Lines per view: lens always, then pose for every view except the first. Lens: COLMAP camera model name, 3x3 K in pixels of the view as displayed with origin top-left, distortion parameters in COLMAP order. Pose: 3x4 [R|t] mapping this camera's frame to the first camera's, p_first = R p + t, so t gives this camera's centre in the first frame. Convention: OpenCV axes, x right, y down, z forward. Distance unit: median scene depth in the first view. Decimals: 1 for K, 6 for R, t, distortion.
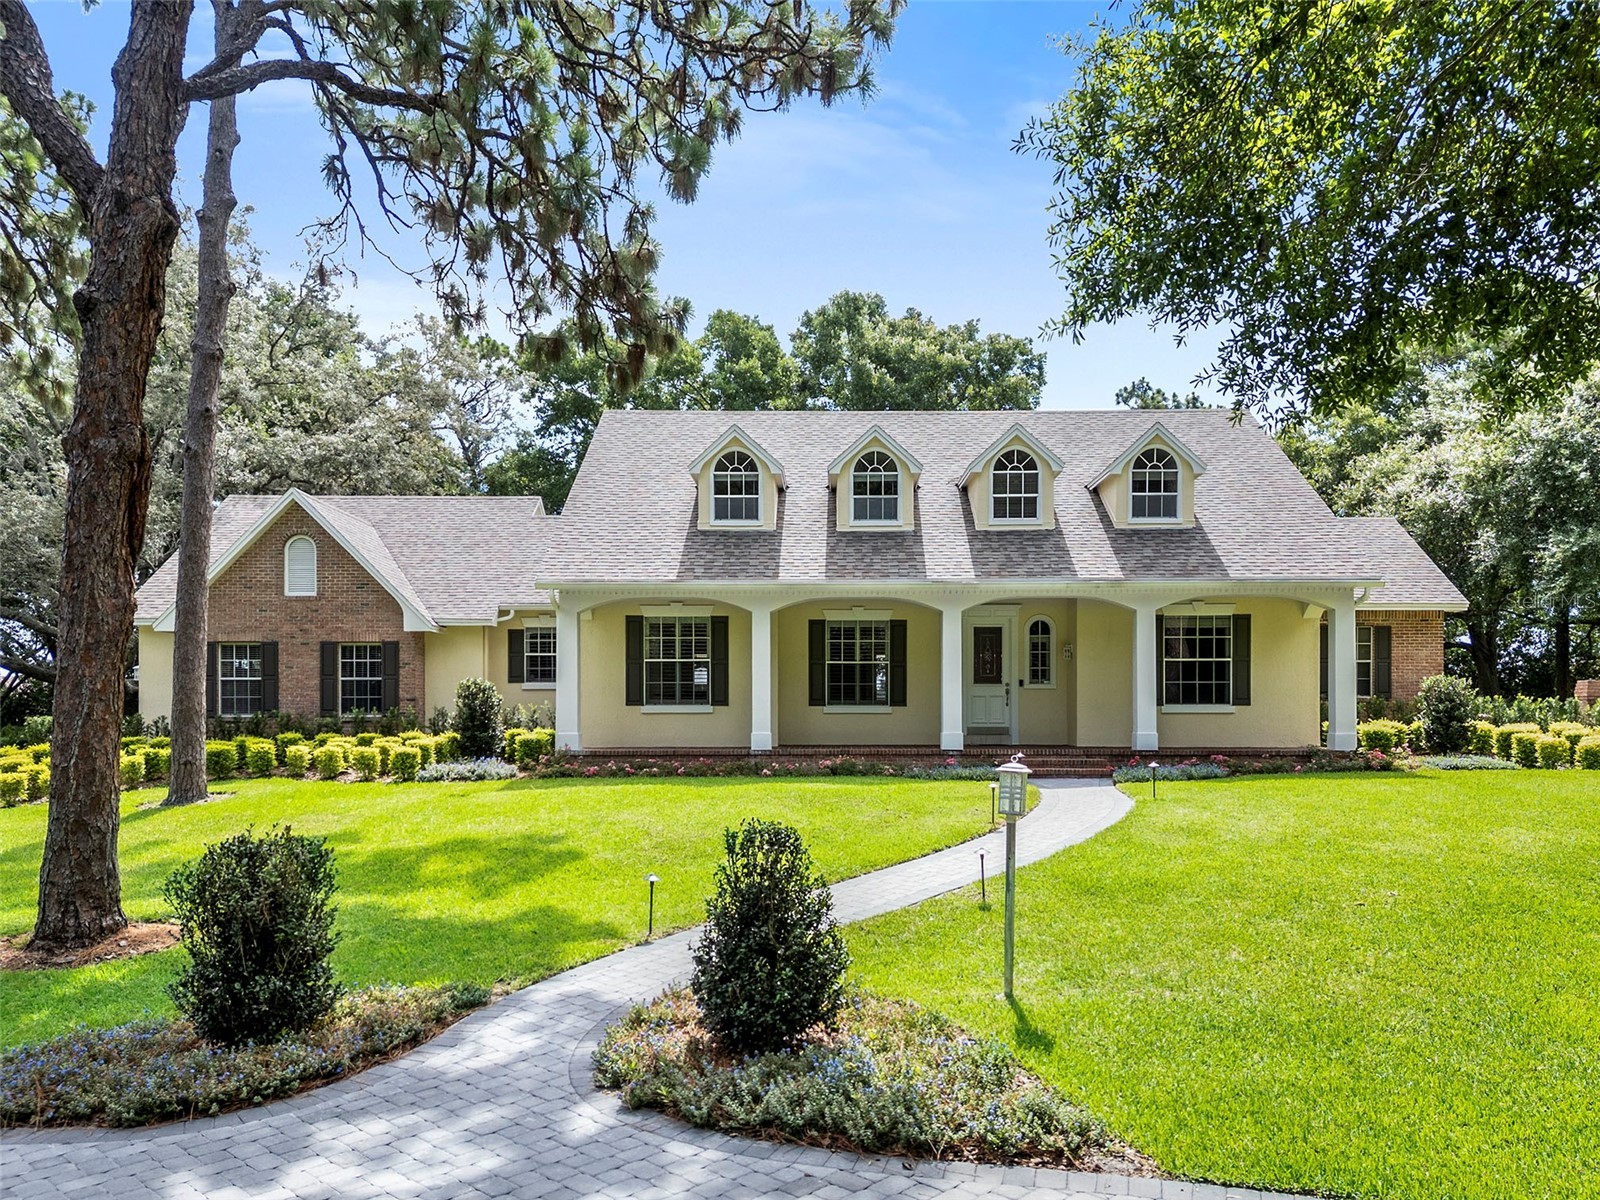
lens RADIAL K [[1111.8, 0, 800.0], [0, 1111.8, 600.0], [0, 0, 1]] dist [0.083750, -0.000633]
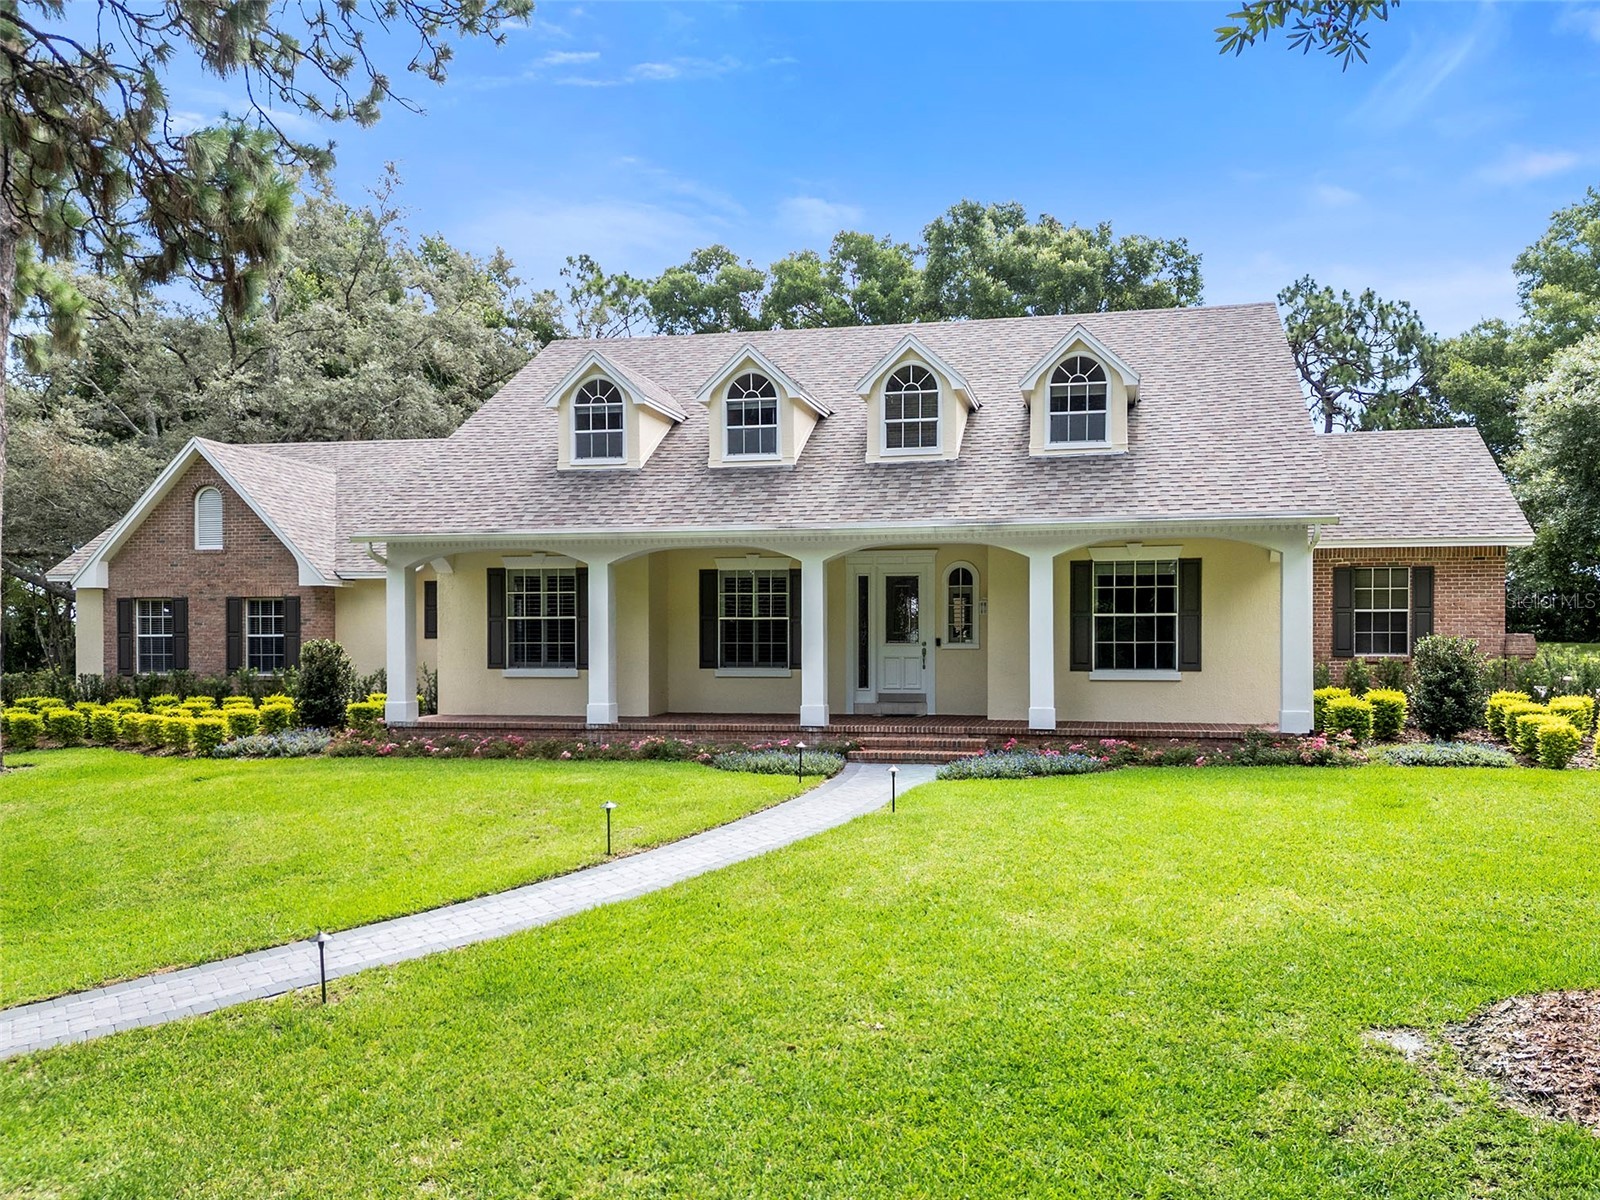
lens RADIAL K [[1120.4, 0, 804.2], [0, 1120.4, 548.0], [0, 0, 1]] dist [0.062374, 0.000098]
pose [[0.984960, -0.015539, -0.172085, 0.226580], [0.018649, 0.999690, 0.016468, -0.011572], [0.171776, -0.019430, 0.984944, 0.136772]]
